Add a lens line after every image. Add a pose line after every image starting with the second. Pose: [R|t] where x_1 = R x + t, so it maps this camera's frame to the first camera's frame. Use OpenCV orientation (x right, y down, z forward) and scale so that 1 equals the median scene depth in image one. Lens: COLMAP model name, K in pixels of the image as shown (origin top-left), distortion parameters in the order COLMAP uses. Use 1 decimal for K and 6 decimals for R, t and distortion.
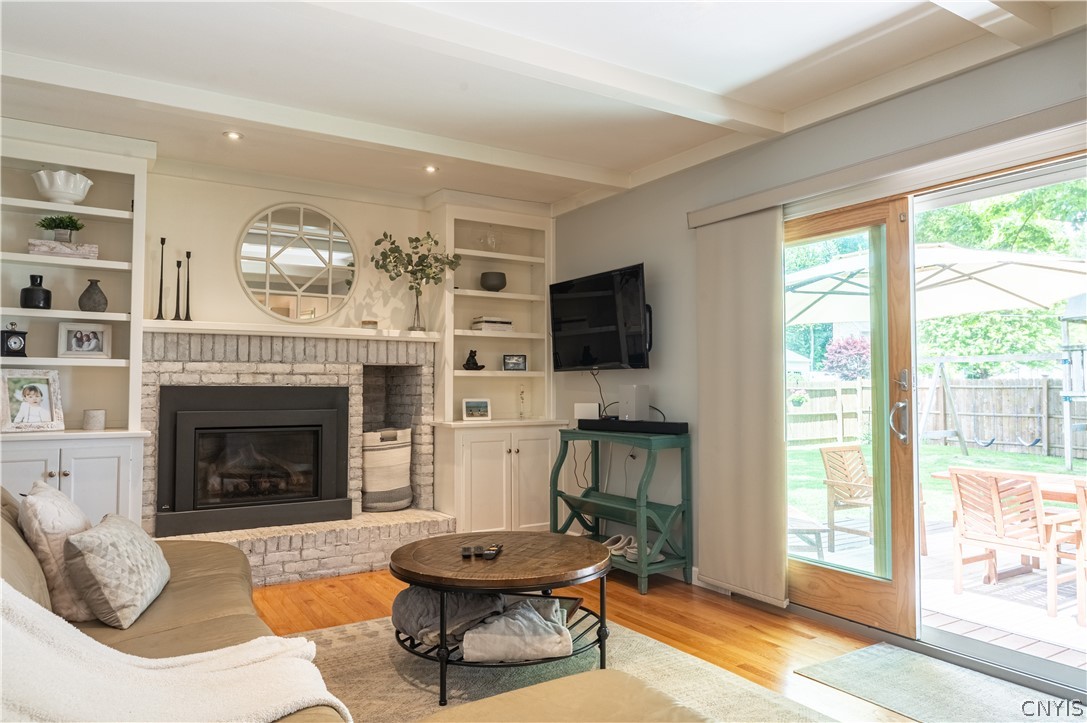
lens RADIAL K [[730.1, 0, 543.9], [0, 730.1, 359.2], [0, 0, 1]] dist [-0.005354, 0.001126]
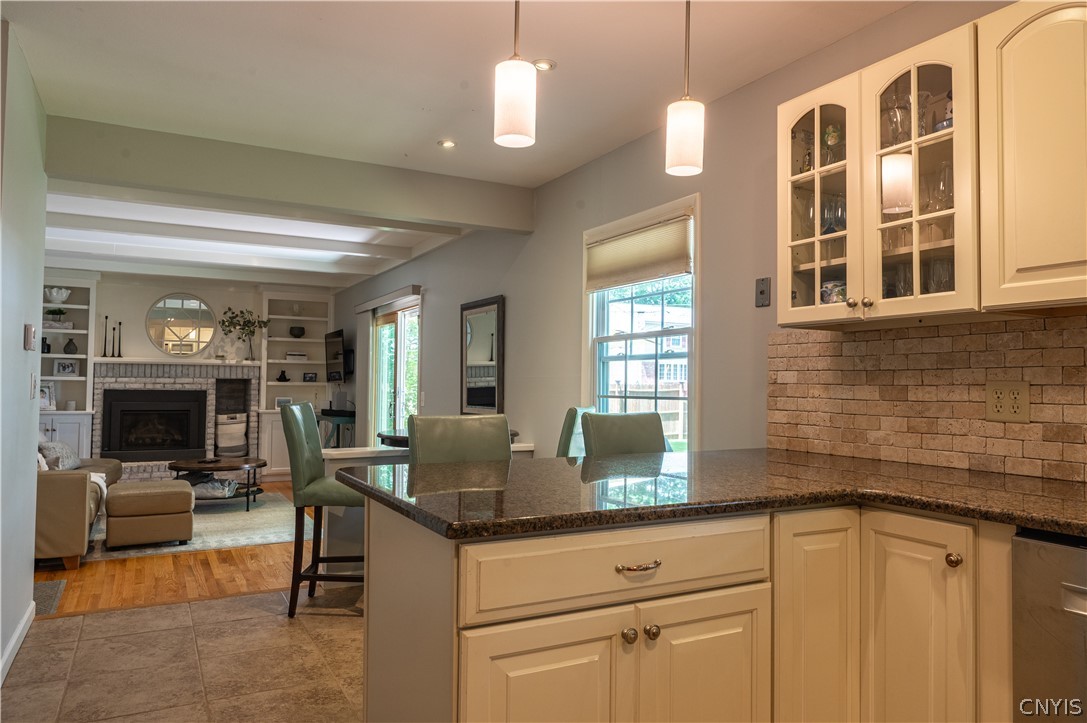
lens RADIAL K [[730.1, 0, 543.9], [0, 730.1, 359.2], [0, 0, 1]] dist [-0.005354, 0.001126]
pose [[0.997737, 0.008633, -0.066683, 0.767127], [-0.008268, 0.999949, 0.005746, -0.064294], [0.066729, -0.005181, 0.997758, -0.870886]]
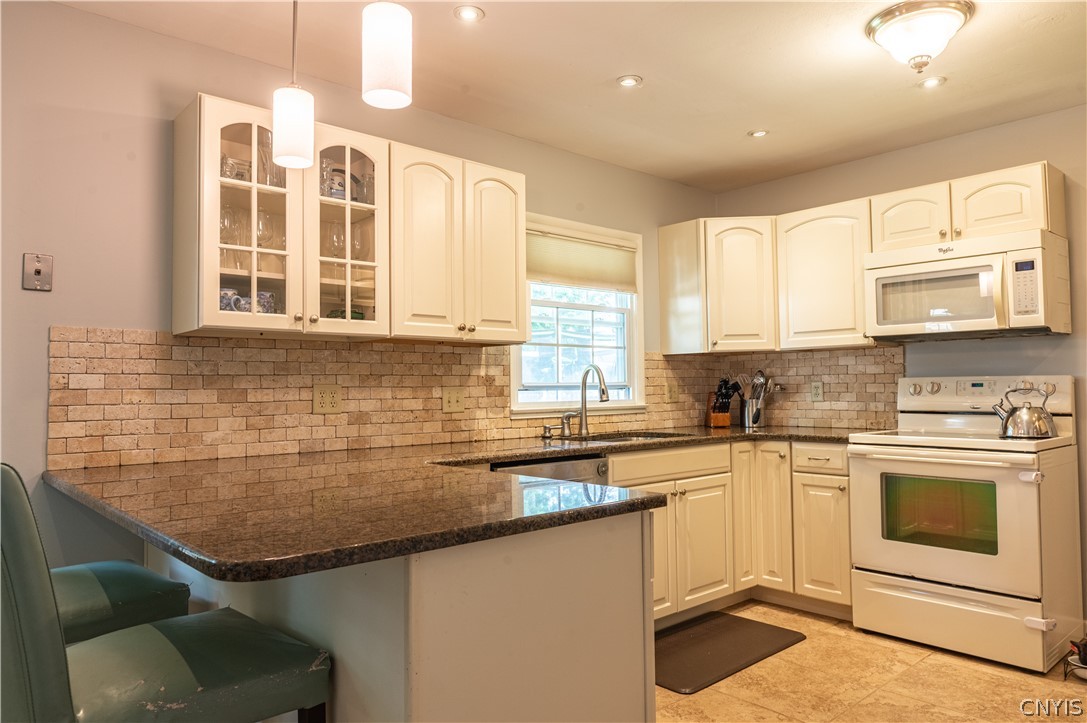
lens RADIAL K [[730.1, 0, 543.9], [0, 730.1, 359.2], [0, 0, 1]] dist [-0.005354, 0.001126]
pose [[-0.172402, 0.042687, 0.984101, 0.369519], [-0.027076, 0.998478, -0.048054, -0.047071], [-0.984654, -0.034930, -0.170984, -0.476510]]
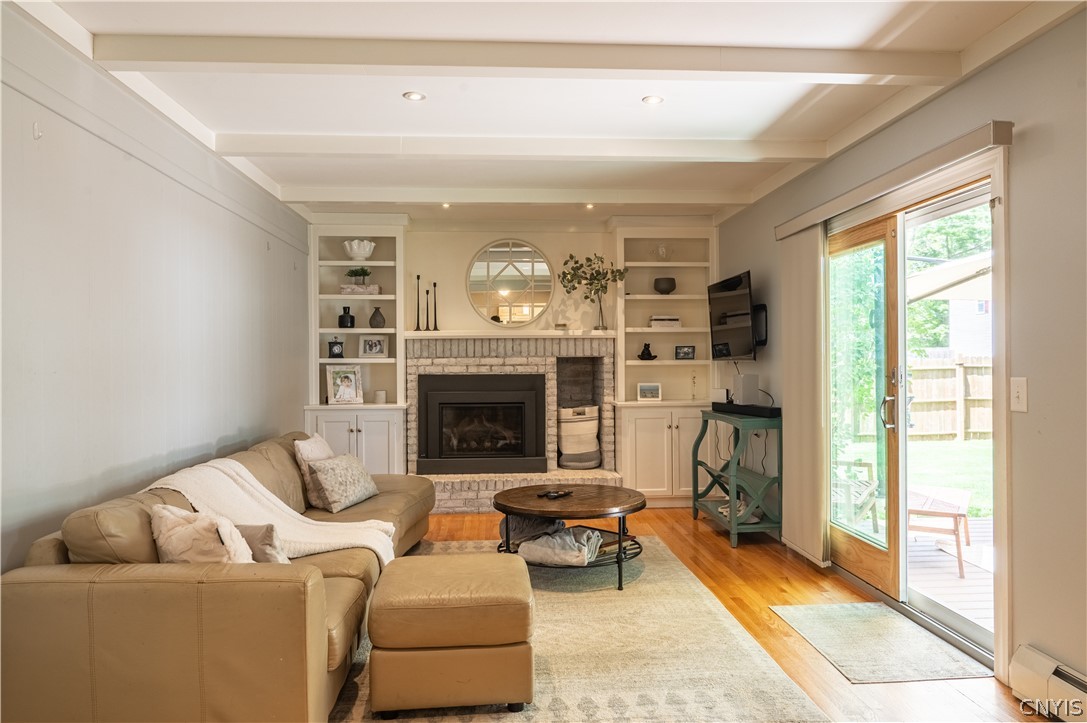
lens RADIAL K [[730.1, 0, 543.9], [0, 730.1, 359.2], [0, 0, 1]] dist [-0.005354, 0.001126]
pose [[0.880186, -0.007296, -0.474573, 0.381380], [0.026045, 0.999118, 0.032945, -0.035216], [0.473914, -0.041358, 0.879599, -0.181582]]
